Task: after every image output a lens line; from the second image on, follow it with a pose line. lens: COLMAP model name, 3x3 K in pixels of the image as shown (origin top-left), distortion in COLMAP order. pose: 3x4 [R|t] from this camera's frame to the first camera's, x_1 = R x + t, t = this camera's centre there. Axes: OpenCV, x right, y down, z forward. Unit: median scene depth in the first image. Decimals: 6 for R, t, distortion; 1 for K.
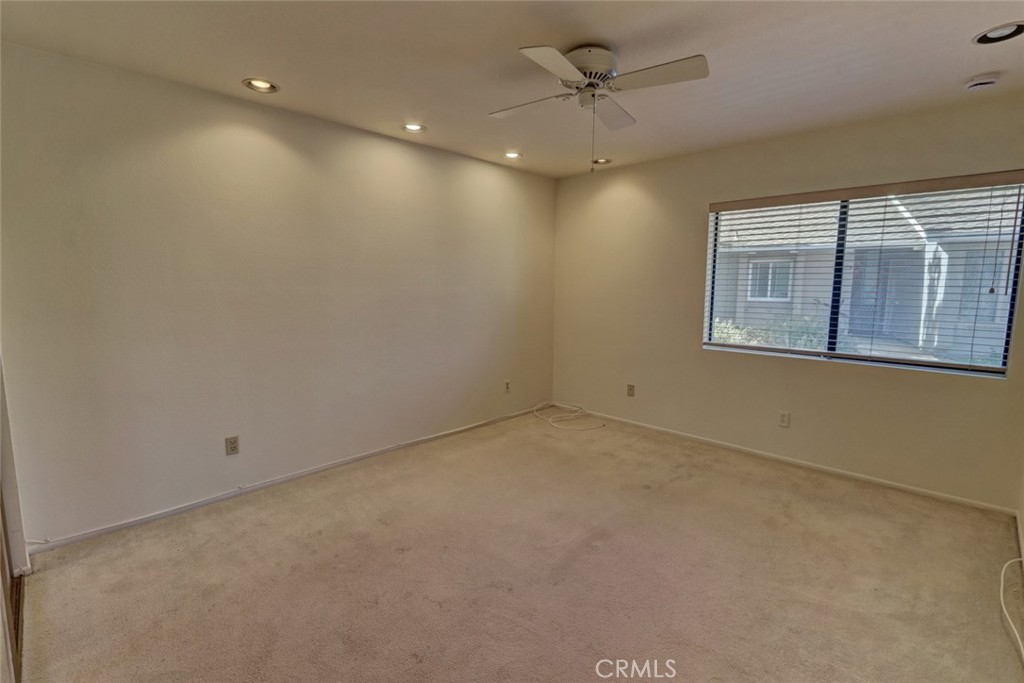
lens RADIAL K [[476.3, 0, 507.4], [0, 476.3, 341.6], [0, 0, 1]] dist [0.006042, -0.001872]
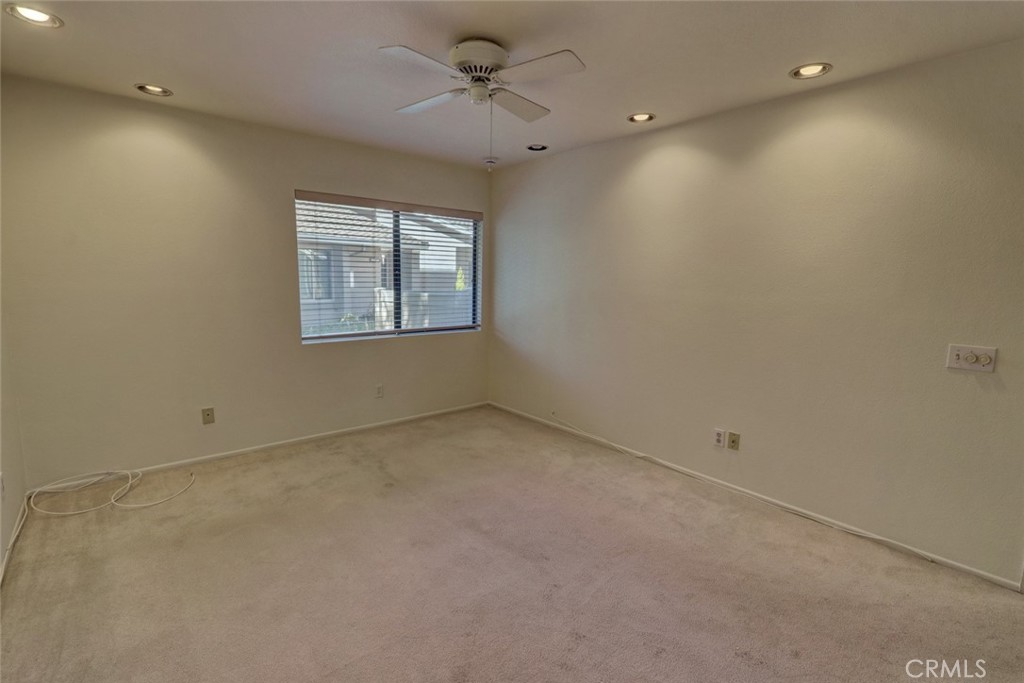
lens RADIAL K [[476.3, 0, 510.0], [0, 476.3, 339.6], [0, 0, 1]] dist [0.006042, -0.001872]
pose [[0.098789, -0.134785, 0.985938, -0.543275], [0.110507, 0.986142, 0.123740, -0.074141], [-0.988954, 0.096729, 0.112314, 0.549484]]
